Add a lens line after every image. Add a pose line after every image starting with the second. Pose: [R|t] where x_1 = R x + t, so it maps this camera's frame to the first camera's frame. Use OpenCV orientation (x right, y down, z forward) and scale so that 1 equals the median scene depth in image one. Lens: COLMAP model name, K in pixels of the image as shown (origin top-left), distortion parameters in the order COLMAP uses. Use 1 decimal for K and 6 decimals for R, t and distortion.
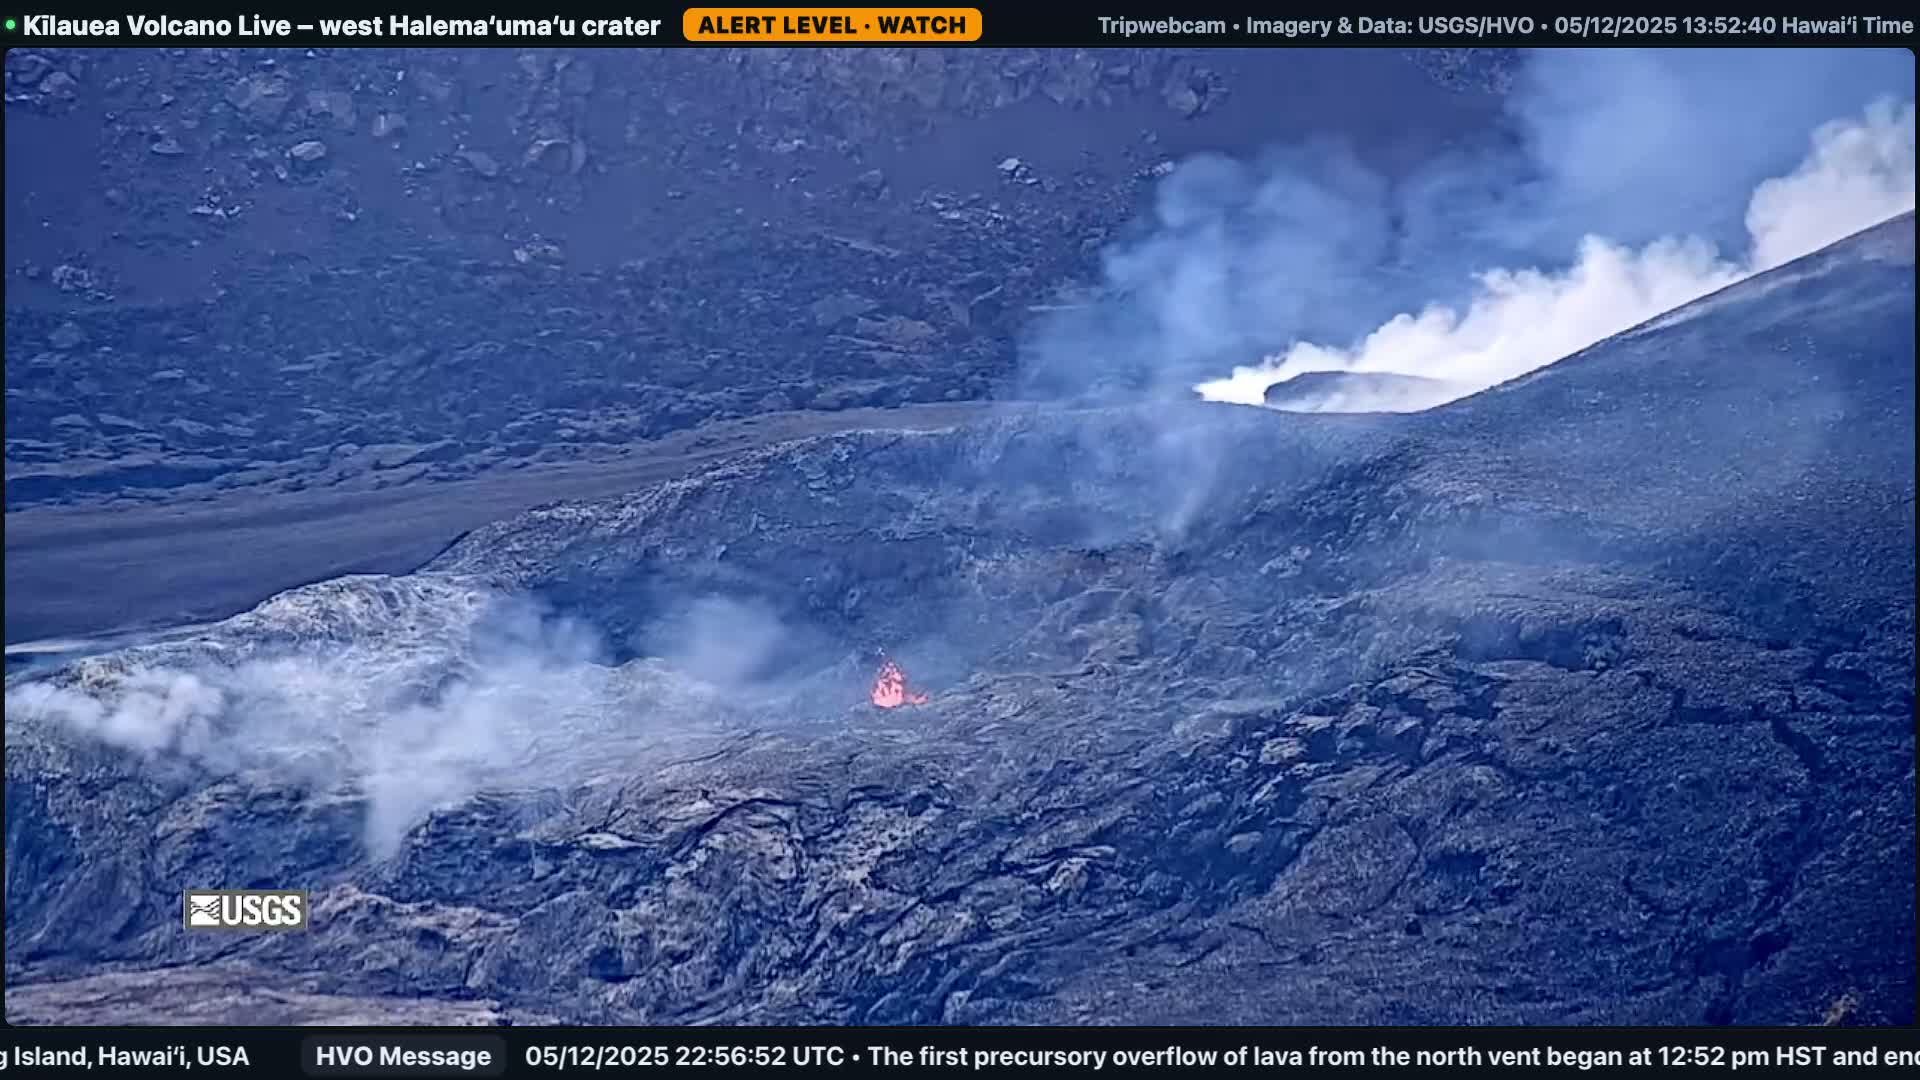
lens RADIAL K [[6691.5, 0, 960.0], [0, 6691.5, 540.0], [0, 0, 1]] dist [0.038938, -2.810300]
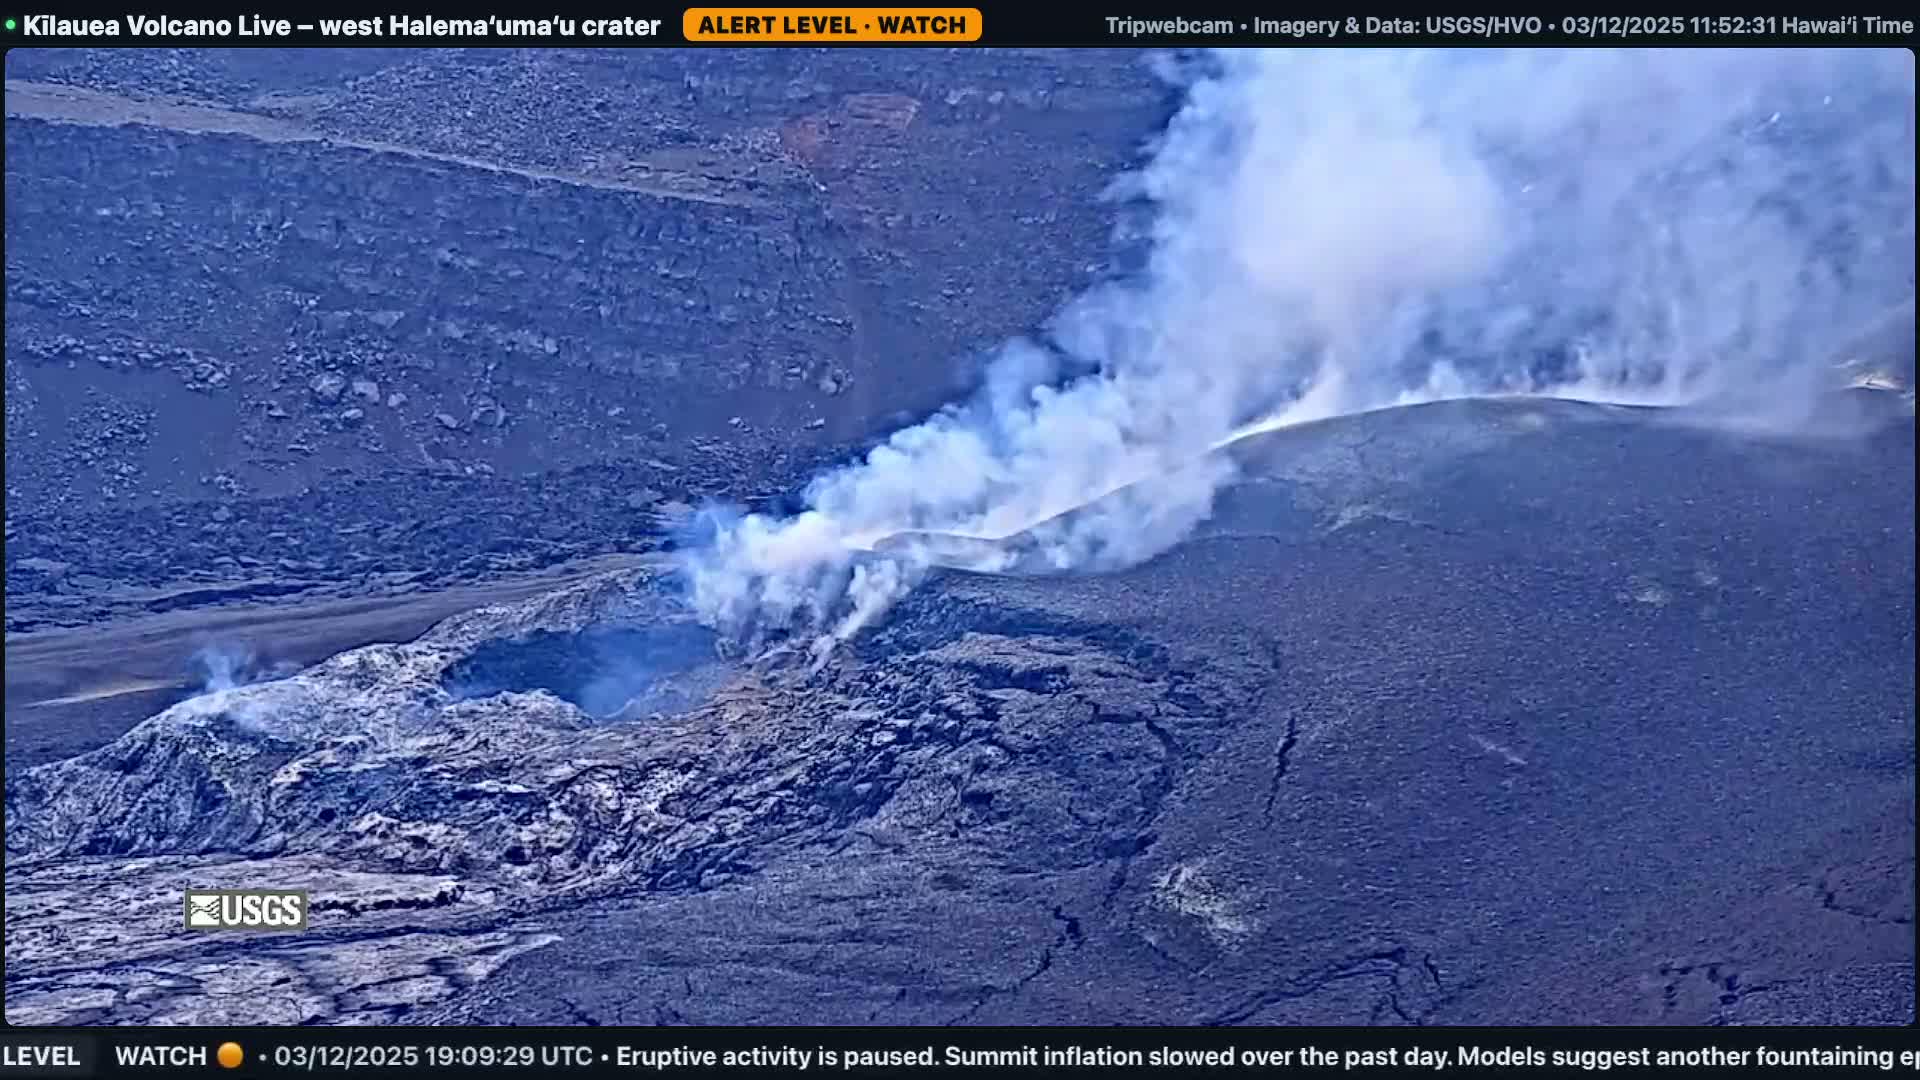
lens RADIAL K [[6691.5, 0, 960.0], [0, 6691.5, 540.0], [0, 0, 1]] dist [0.038938, -2.810300]
pose [[0.999290, -0.001566, 0.037632, -0.000096], [0.001564, 0.999999, 0.000103, -0.023232], [-0.037632, -0.000044, 0.999292, -0.841324]]
